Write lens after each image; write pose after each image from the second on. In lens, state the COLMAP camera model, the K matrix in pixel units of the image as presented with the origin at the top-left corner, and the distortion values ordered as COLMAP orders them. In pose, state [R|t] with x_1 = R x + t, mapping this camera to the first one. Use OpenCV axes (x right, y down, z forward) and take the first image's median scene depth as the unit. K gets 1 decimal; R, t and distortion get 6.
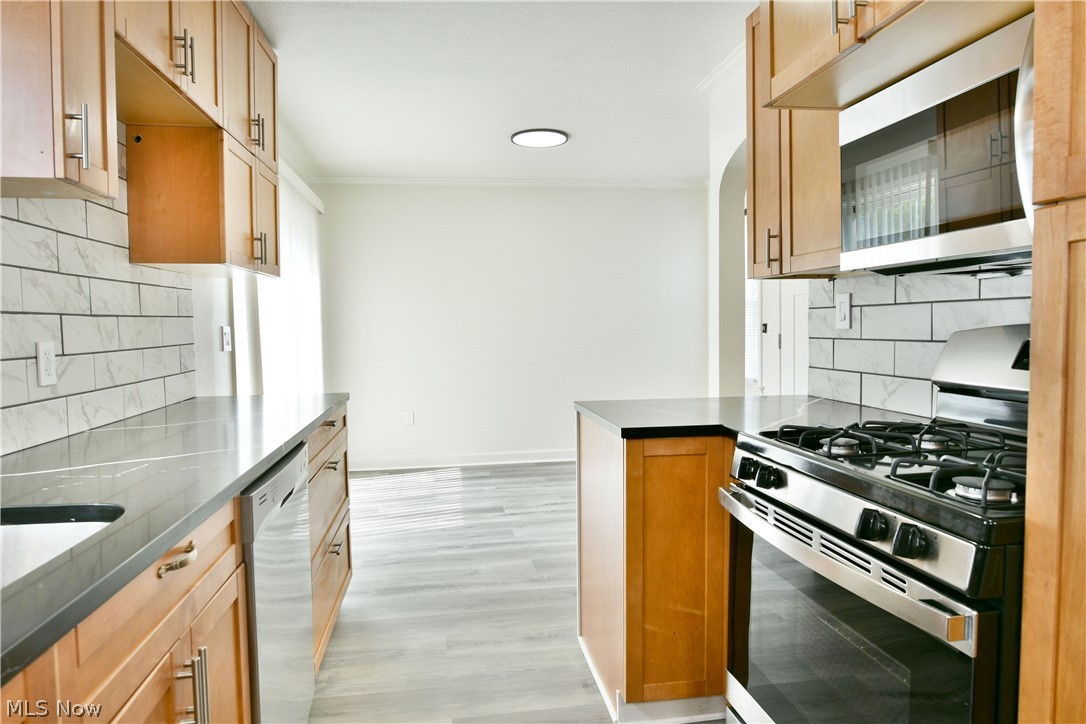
lens RADIAL K [[658.7, 0, 516.1], [0, 658.7, 363.8], [0, 0, 1]] dist [-0.003363, -0.002265]
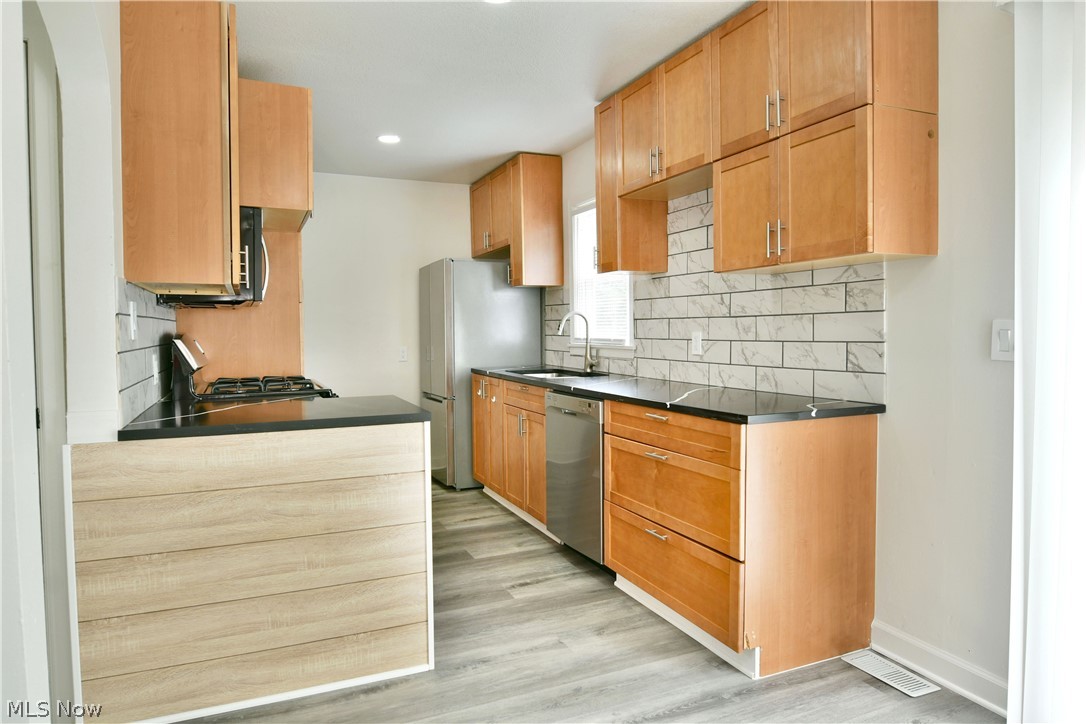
lens RADIAL K [[668.4, 0, 544.6], [0, 668.4, 345.7], [0, 0, 1]] dist [-0.015579, -0.000248]
pose [[-0.953559, 0.027836, -0.299917, 0.217361], [0.002043, 0.996295, 0.085976, -0.115678], [0.301199, 0.081370, -0.950083, 1.931463]]
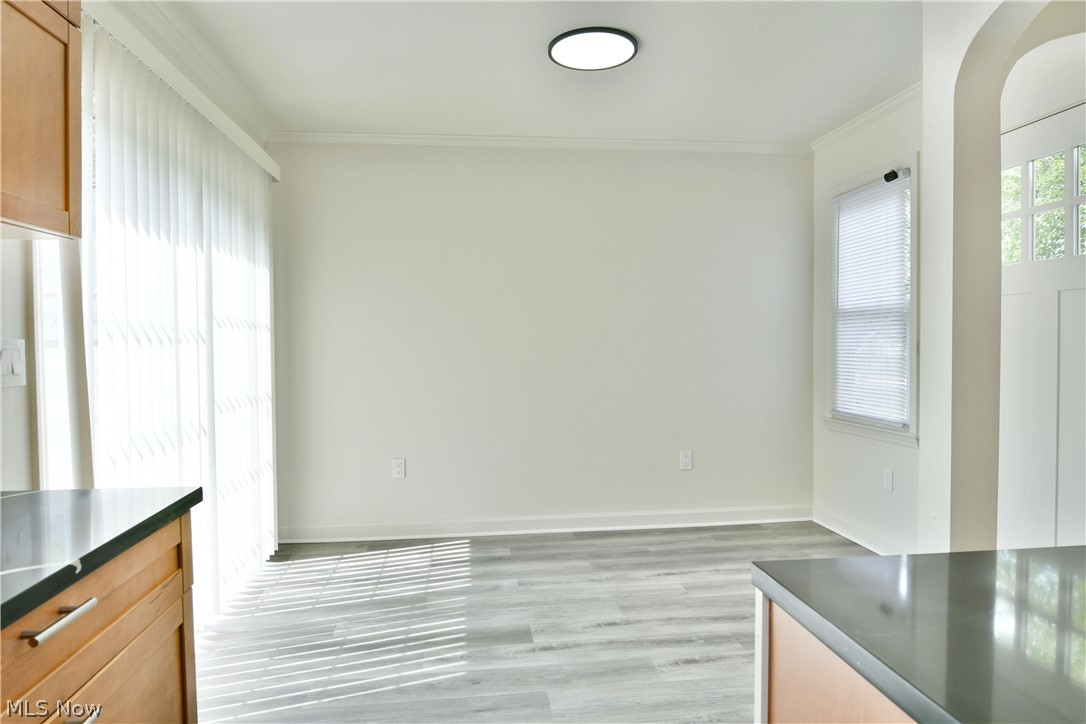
lens RADIAL K [[658.7, 0, 516.1], [0, 658.7, 363.8], [0, 0, 1]] dist [-0.003363, -0.002265]
pose [[0.999372, 0.008098, -0.034501, -0.025276], [-0.008910, 0.999686, -0.023439, -0.037982], [0.034300, 0.023732, 0.999130, 0.652282]]
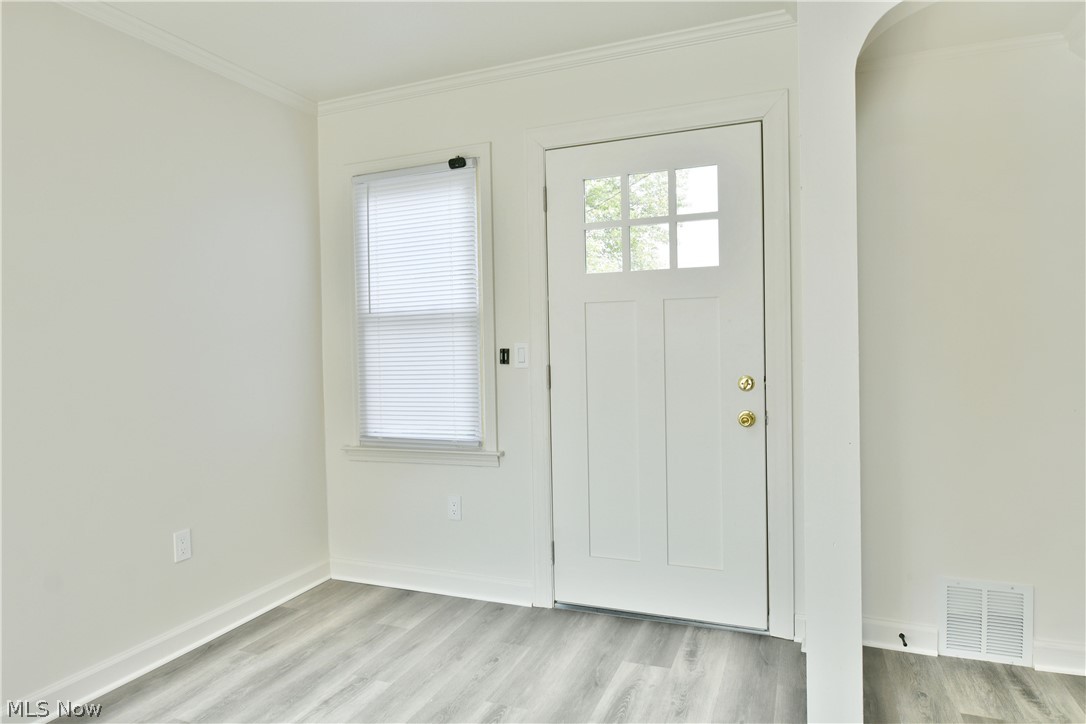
lens RADIAL K [[658.7, 0, 516.1], [0, 658.7, 363.8], [0, 0, 1]] dist [-0.003363, -0.002265]
pose [[0.495220, -0.015367, 0.868631, -0.305308], [0.063045, 0.997843, -0.018290, -0.071992], [-0.866477, 0.063821, 0.495121, 1.393676]]
